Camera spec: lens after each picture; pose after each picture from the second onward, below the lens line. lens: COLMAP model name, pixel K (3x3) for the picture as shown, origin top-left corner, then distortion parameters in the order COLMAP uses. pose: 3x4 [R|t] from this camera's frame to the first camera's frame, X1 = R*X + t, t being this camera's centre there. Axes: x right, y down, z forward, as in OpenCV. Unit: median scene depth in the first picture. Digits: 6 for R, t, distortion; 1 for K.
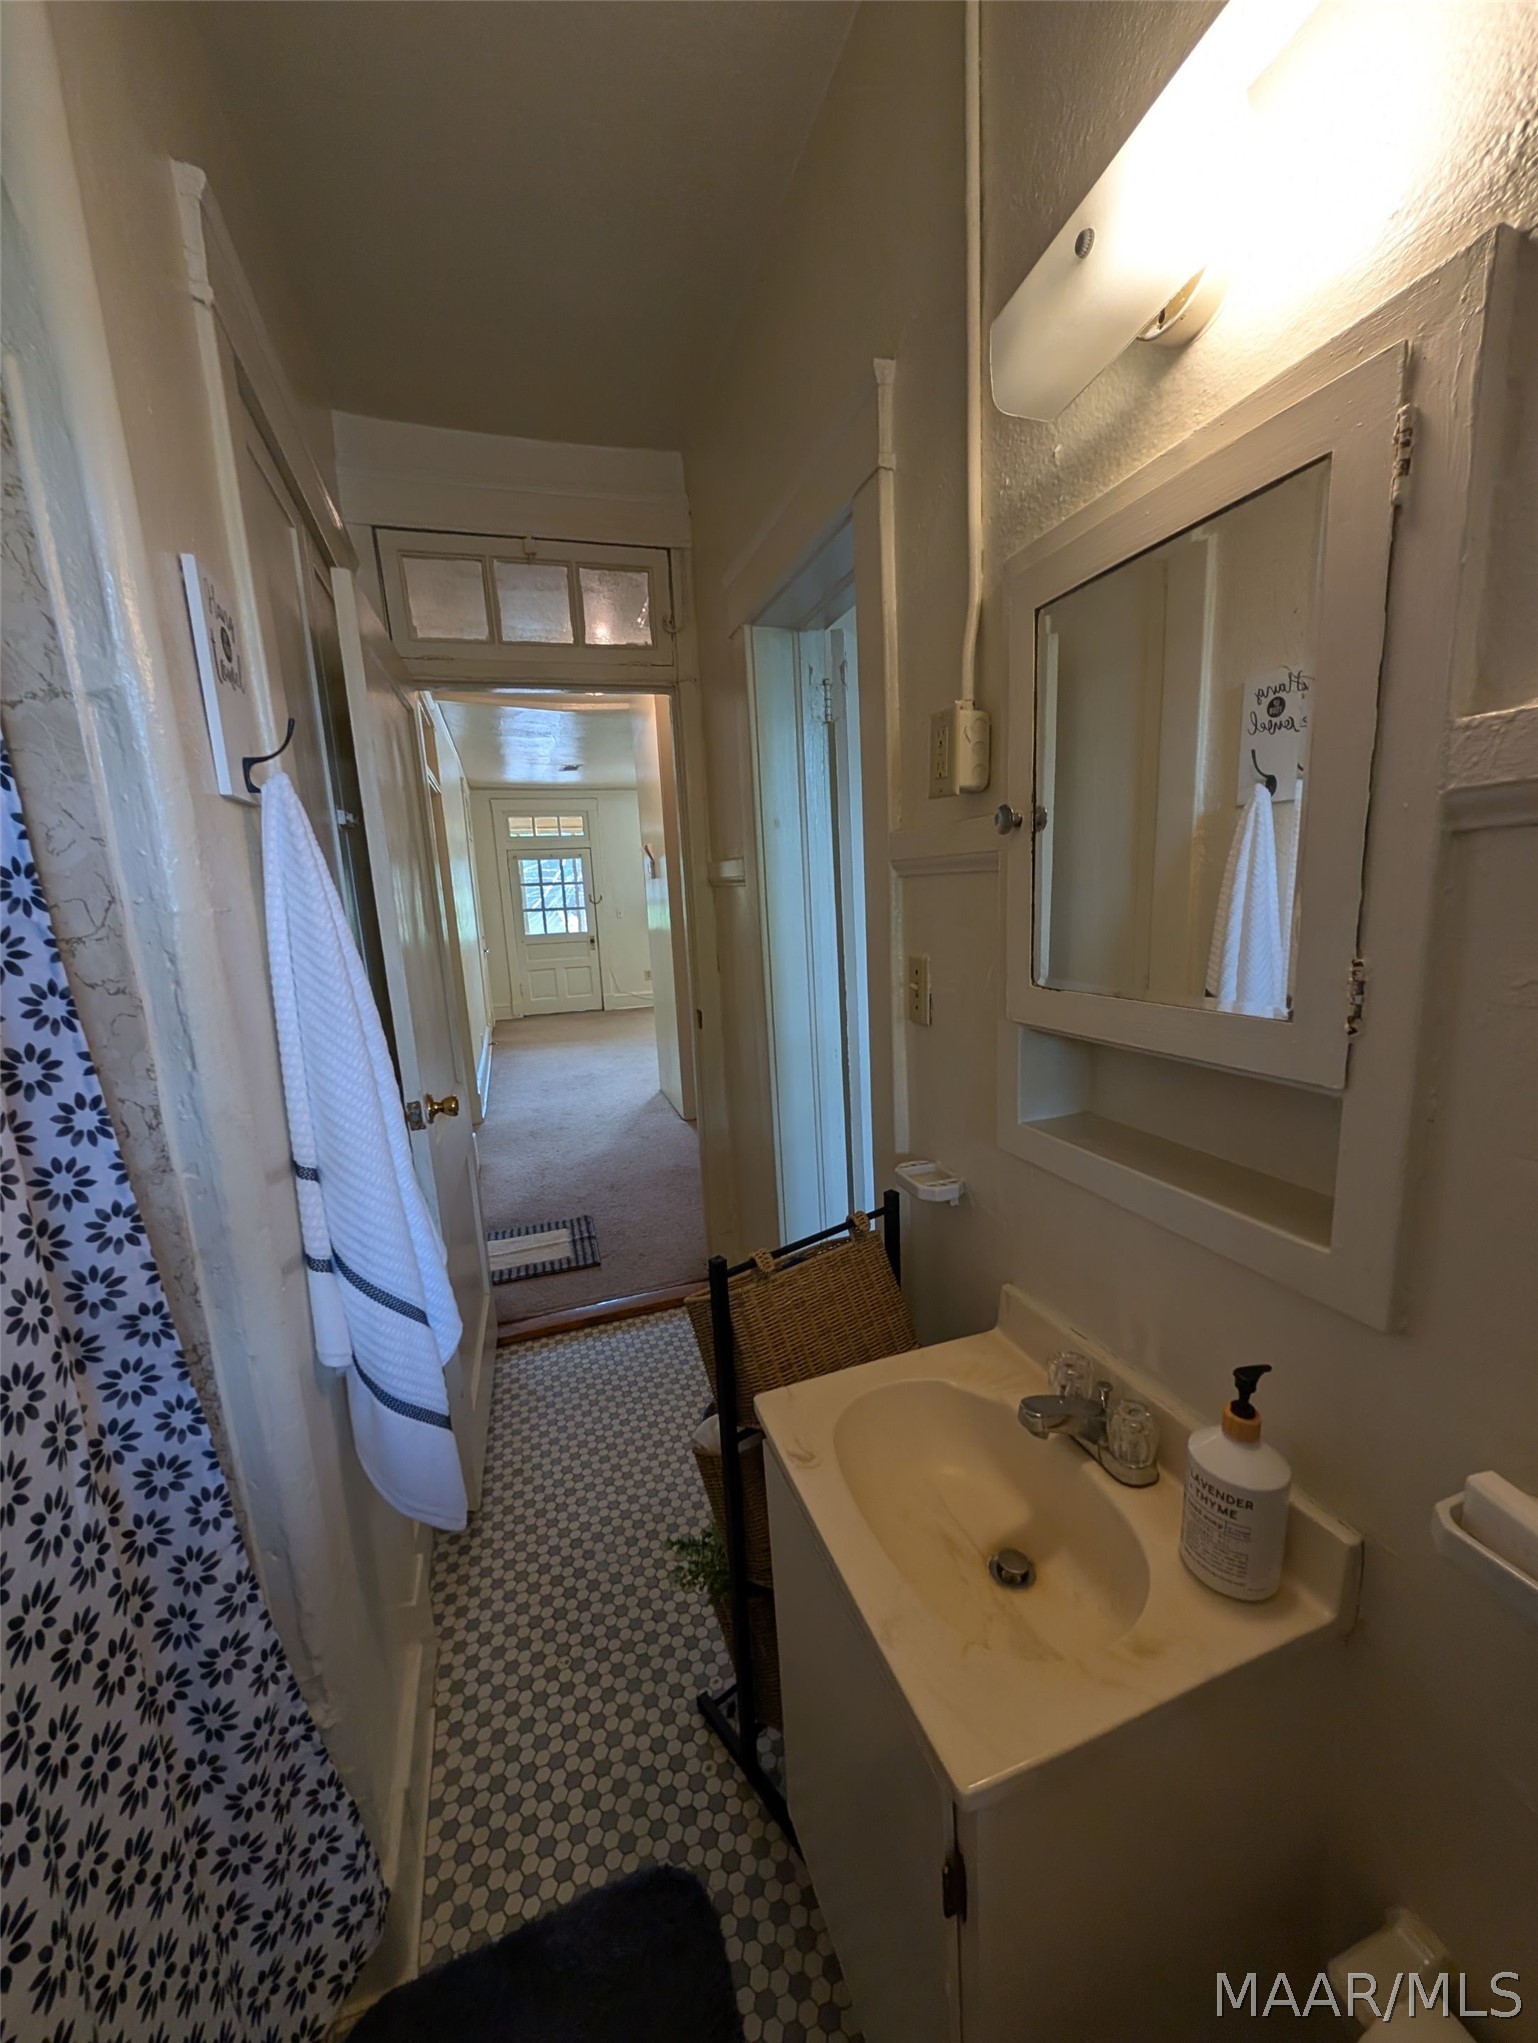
lens RADIAL K [[773.6, 0, 778.5], [0, 773.6, 1022.6], [0, 0, 1]] dist [0.000280, 0.000187]
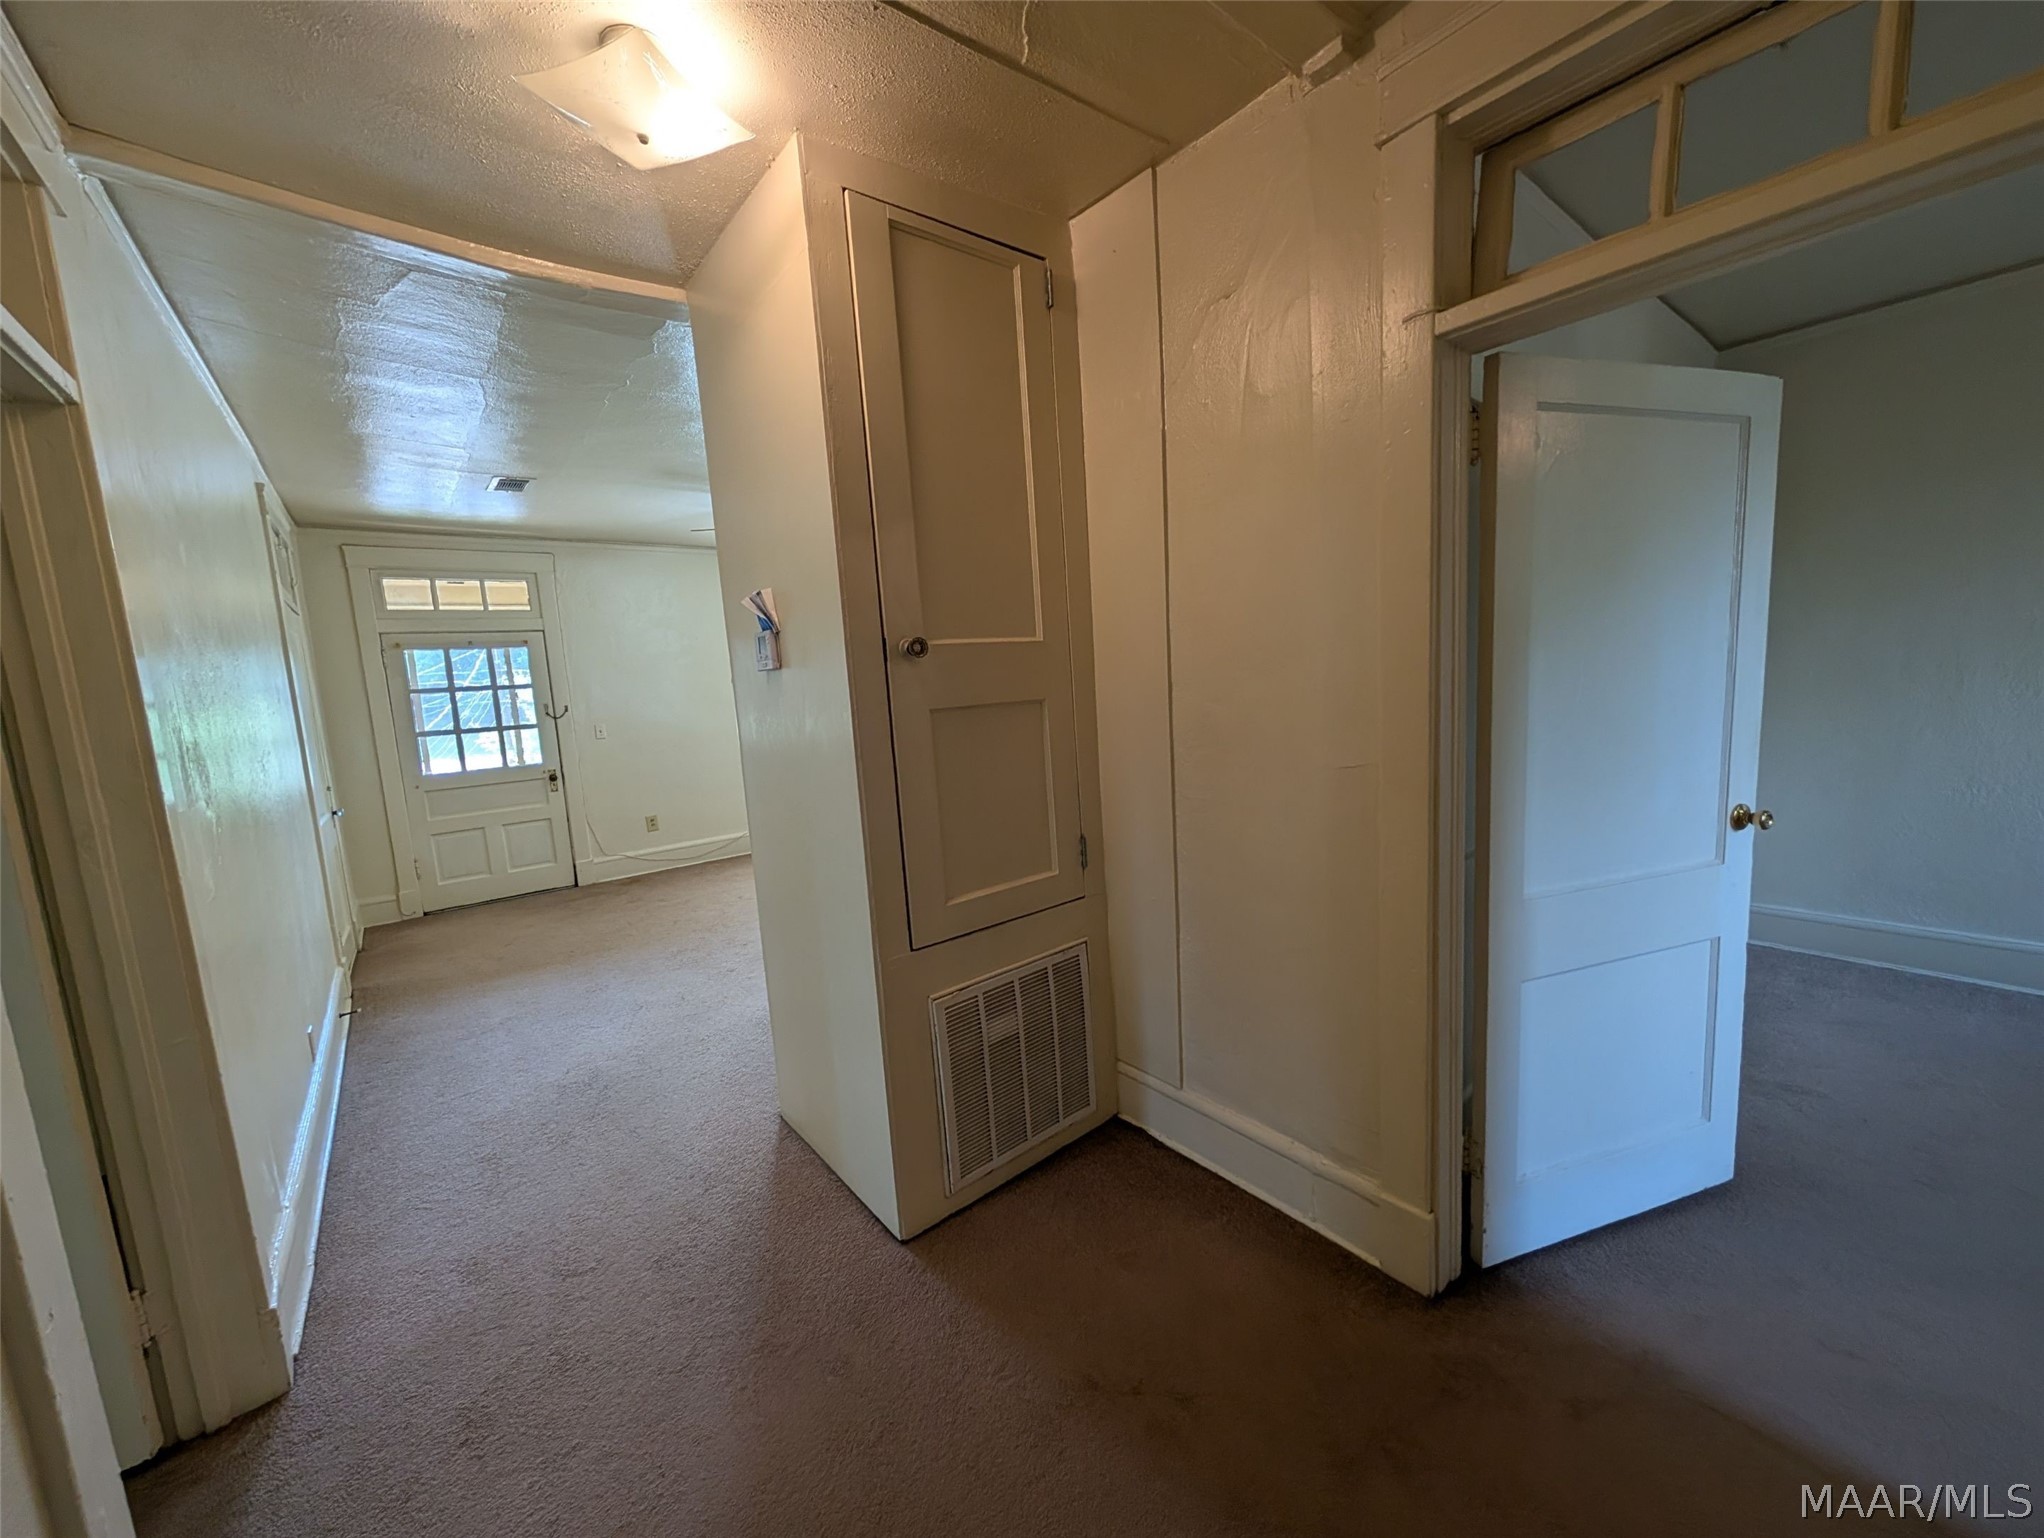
lens RADIAL K [[768.8, 0, 1029.9], [0, 768.8, 762.5], [0, 0, 1]] dist [-0.001250, 0.000121]
pose [[0.937055, -0.056390, 0.344598, -0.096914], [0.081673, 0.994894, -0.059288, -0.051804], [-0.339495, 0.083701, 0.936876, 0.299305]]
